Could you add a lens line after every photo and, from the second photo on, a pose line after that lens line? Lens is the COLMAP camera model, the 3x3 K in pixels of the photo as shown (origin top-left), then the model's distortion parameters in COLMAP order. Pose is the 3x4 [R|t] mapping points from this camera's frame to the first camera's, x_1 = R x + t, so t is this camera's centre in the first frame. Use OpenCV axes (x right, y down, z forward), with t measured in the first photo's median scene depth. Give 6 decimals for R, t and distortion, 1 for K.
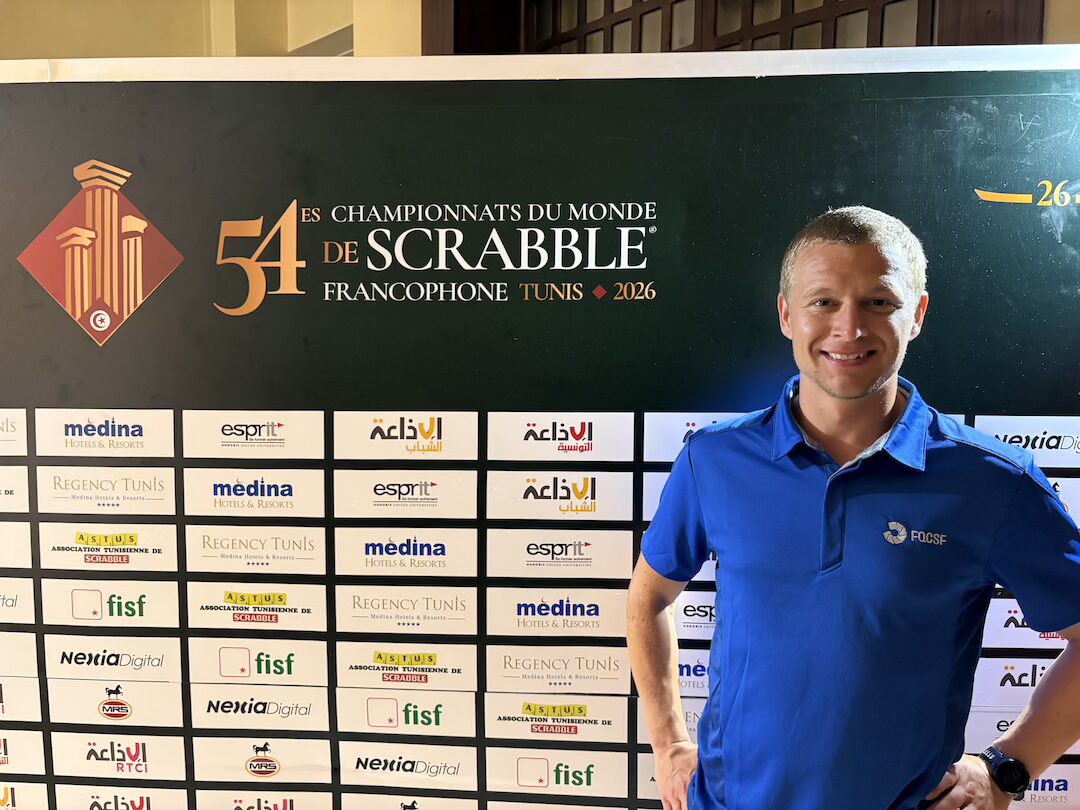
lens RADIAL K [[808.6, 0, 535.8], [0, 808.6, 413.7], [0, 0, 1]] dist [0.057212, -0.077114]
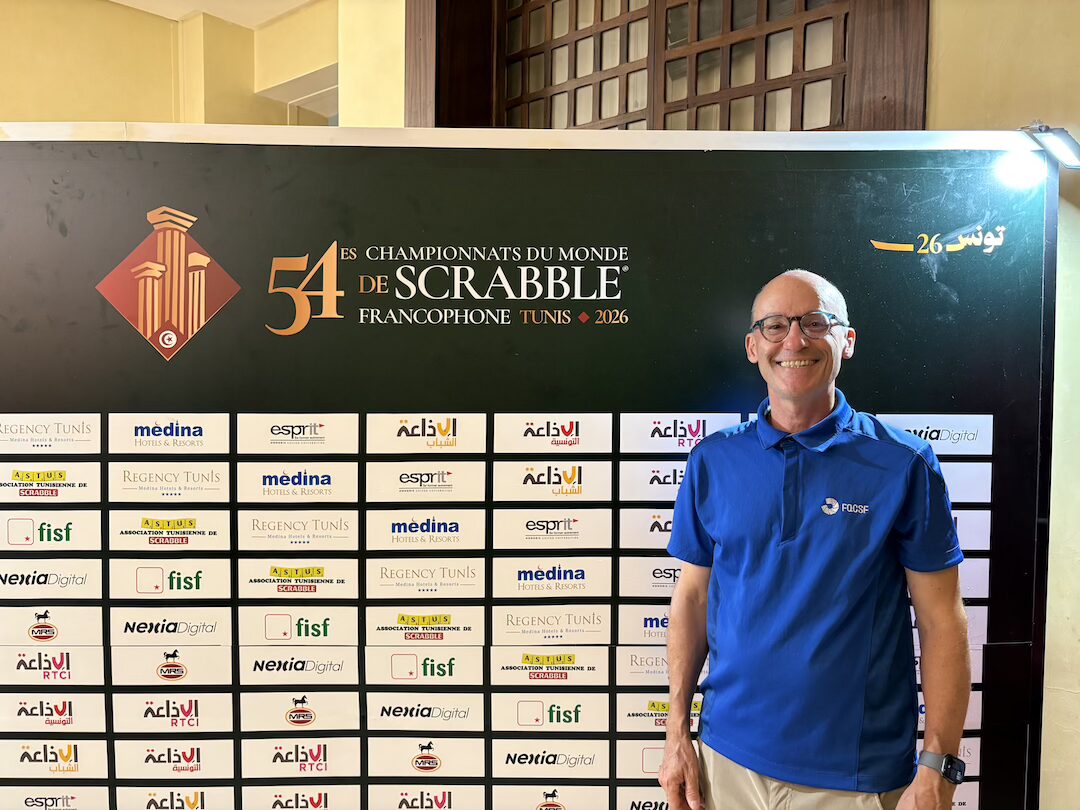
lens RADIAL K [[808.6, 0, 541.6], [0, 808.6, 409.4], [0, 0, 1]] dist [0.057212, -0.077114]
pose [[0.997353, -0.003005, 0.072646, -0.075914], [0.006228, 0.999004, -0.044178, 0.045719], [-0.072441, 0.044514, 0.996379, -0.229969]]
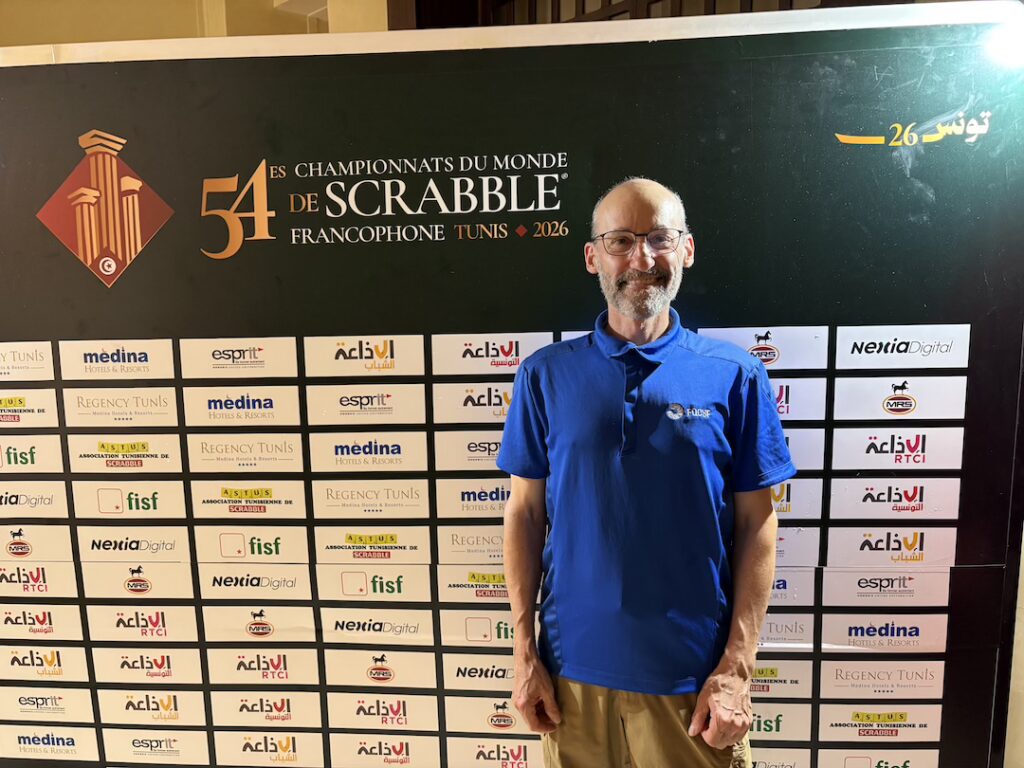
lens RADIAL K [[766.7, 0, 510.8], [0, 766.7, 393.3], [0, 0, 1]] dist [0.057212, -0.077114]
pose [[0.999489, -0.023142, -0.022064, 0.080598], [0.024425, 0.997914, 0.059763, 0.019724], [0.020635, -0.060271, 0.997969, -0.136760]]
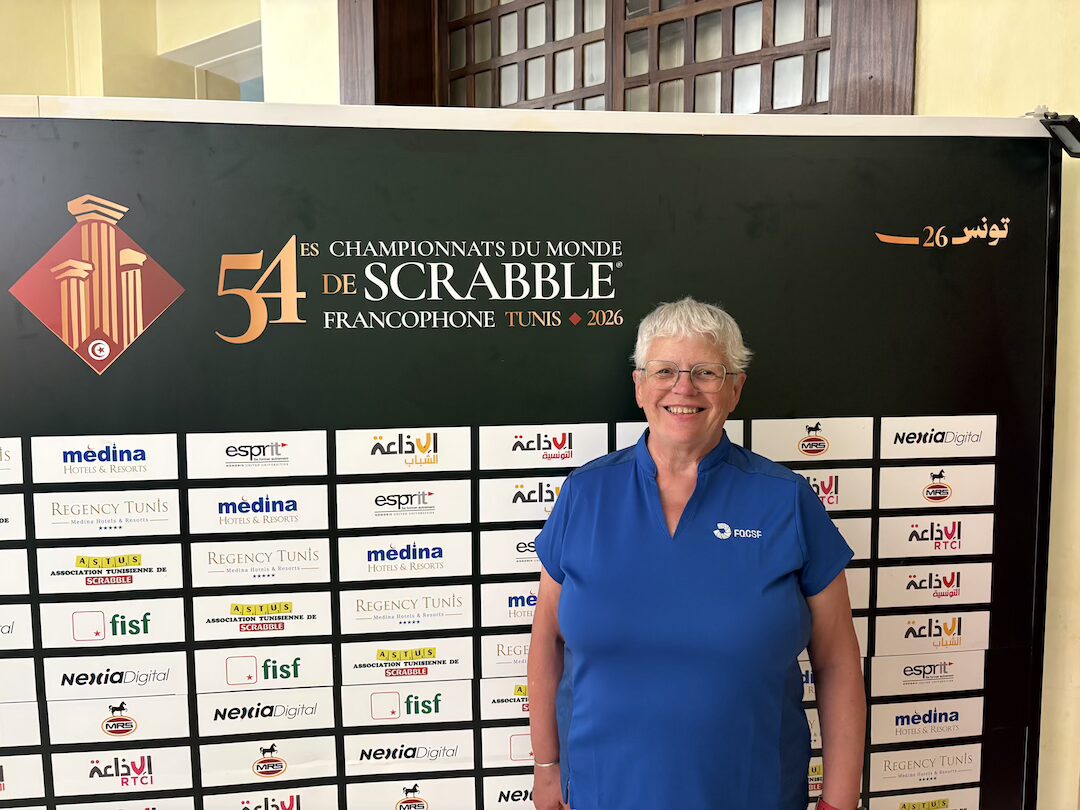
lens RADIAL K [[808.6, 0, 538.6], [0, 808.6, 417.7], [0, 0, 1]] dist [0.057212, -0.077114]
pose [[0.985885, -0.028972, 0.164896, -0.160710], [0.029500, 0.999564, -0.000752, -0.011215], [-0.164802, 0.005606, 0.986311, -0.113745]]
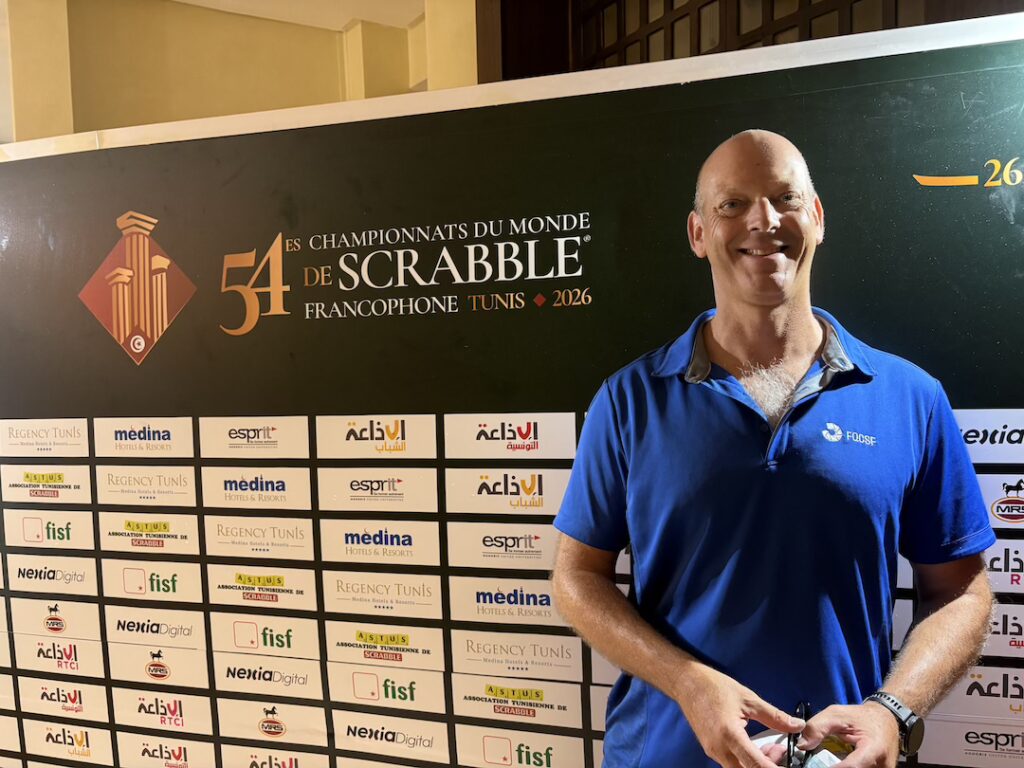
lens RADIAL K [[766.7, 0, 509.0], [0, 766.7, 395.2], [0, 0, 1]] dist [0.057212, -0.077114]
pose [[0.976309, -0.023154, -0.215141, 0.247159], [0.019887, 0.999652, -0.017340, -0.008089], [0.215467, 0.012651, 0.976429, 0.008239]]
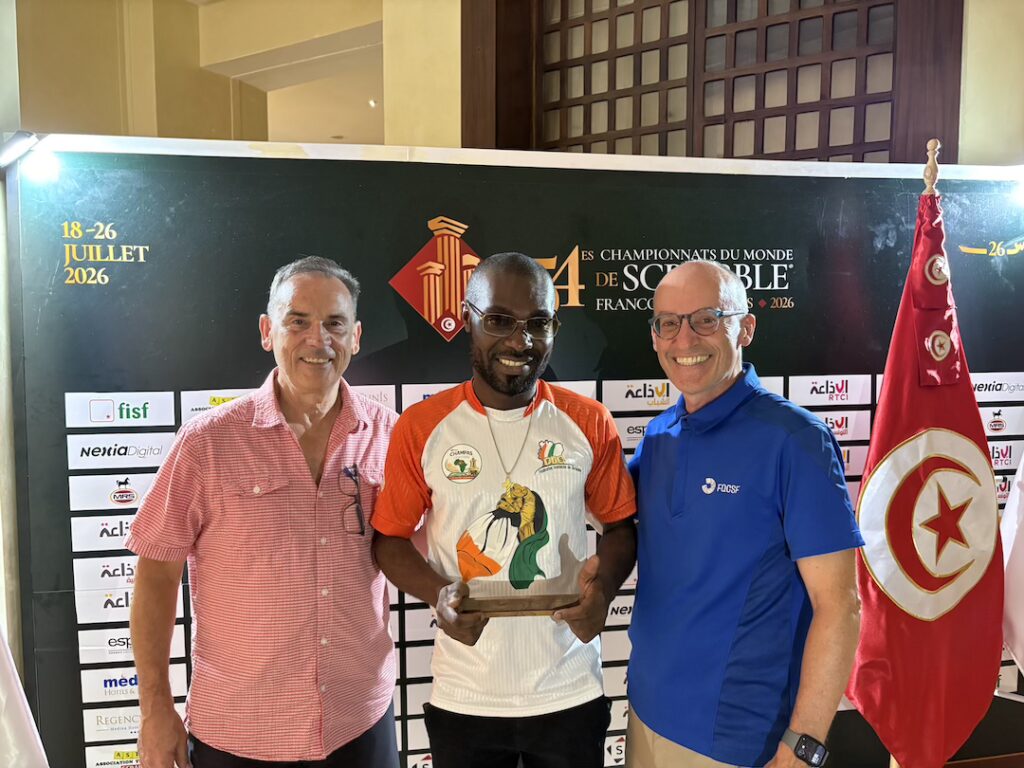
lens RADIAL K [[766.7, 0, 504.1], [0, 766.7, 391.9], [0, 0, 1]] dist [0.057212, -0.077114]
pose [[0.974308, -0.028935, 0.223353, -0.764207], [0.031176, 0.999493, -0.006512, 0.021706], [-0.223051, 0.013308, 0.974716, -0.392504]]
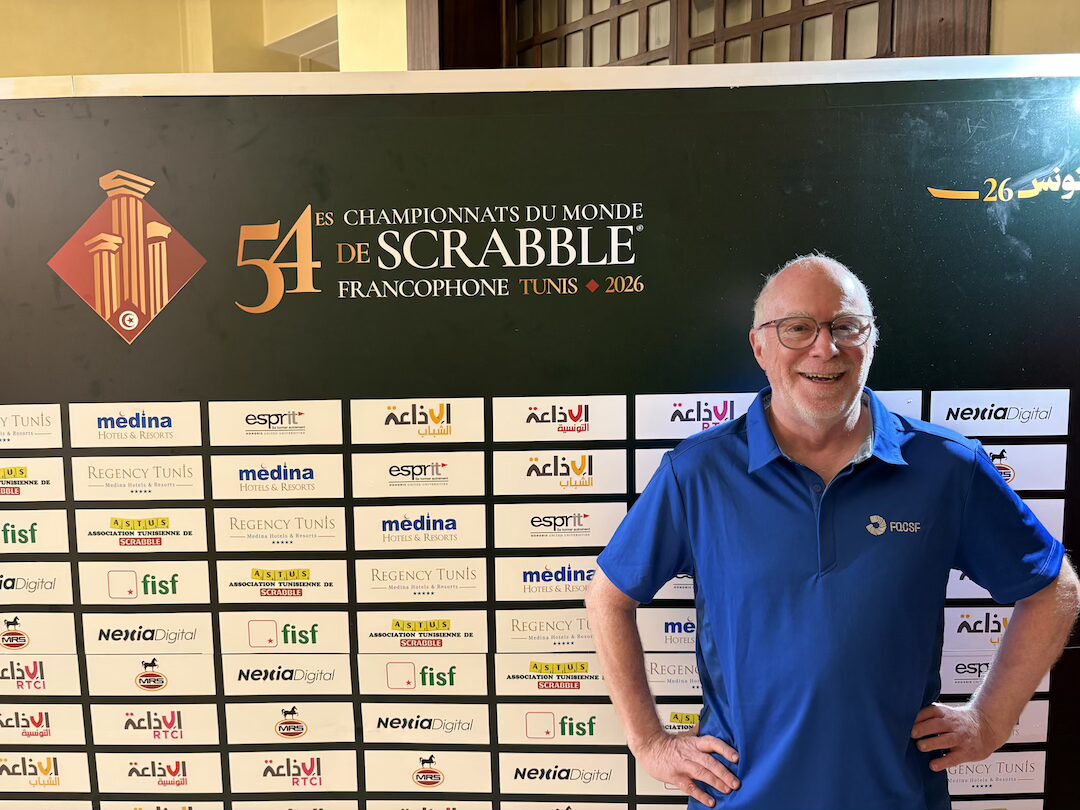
lens RADIAL K [[808.6, 0, 540.0], [0, 808.6, 416.1], [0, 0, 1]] dist [0.057212, -0.077114]
pose [[0.999301, -0.022131, 0.030137, -0.028584], [0.021684, 0.999651, 0.015085, 0.007703], [-0.030460, -0.014421, 0.999432, -0.093121]]
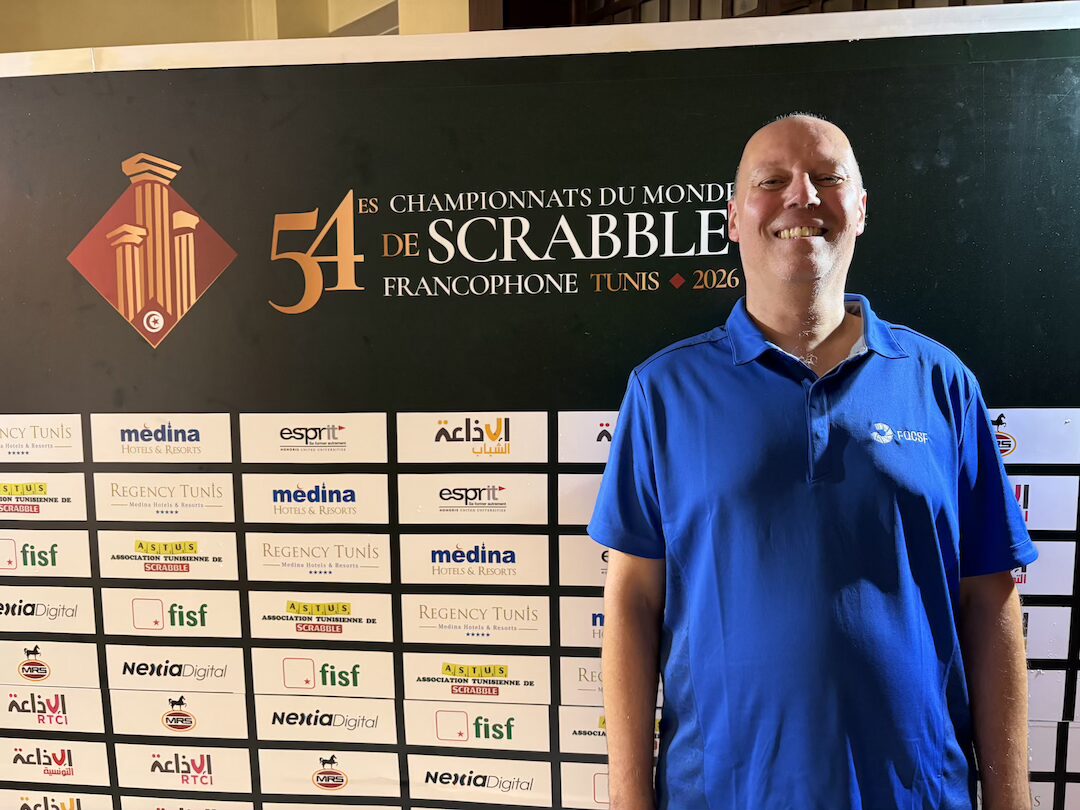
lens RADIAL K [[808.6, 0, 542.0], [0, 808.6, 411.7], [0, 0, 1]] dist [0.057212, -0.077114]
pose [[0.998884, -0.013846, -0.045164, -0.035594], [0.014983, 0.999577, 0.024942, -0.025472], [0.044799, -0.025591, 0.998668, 0.059750]]
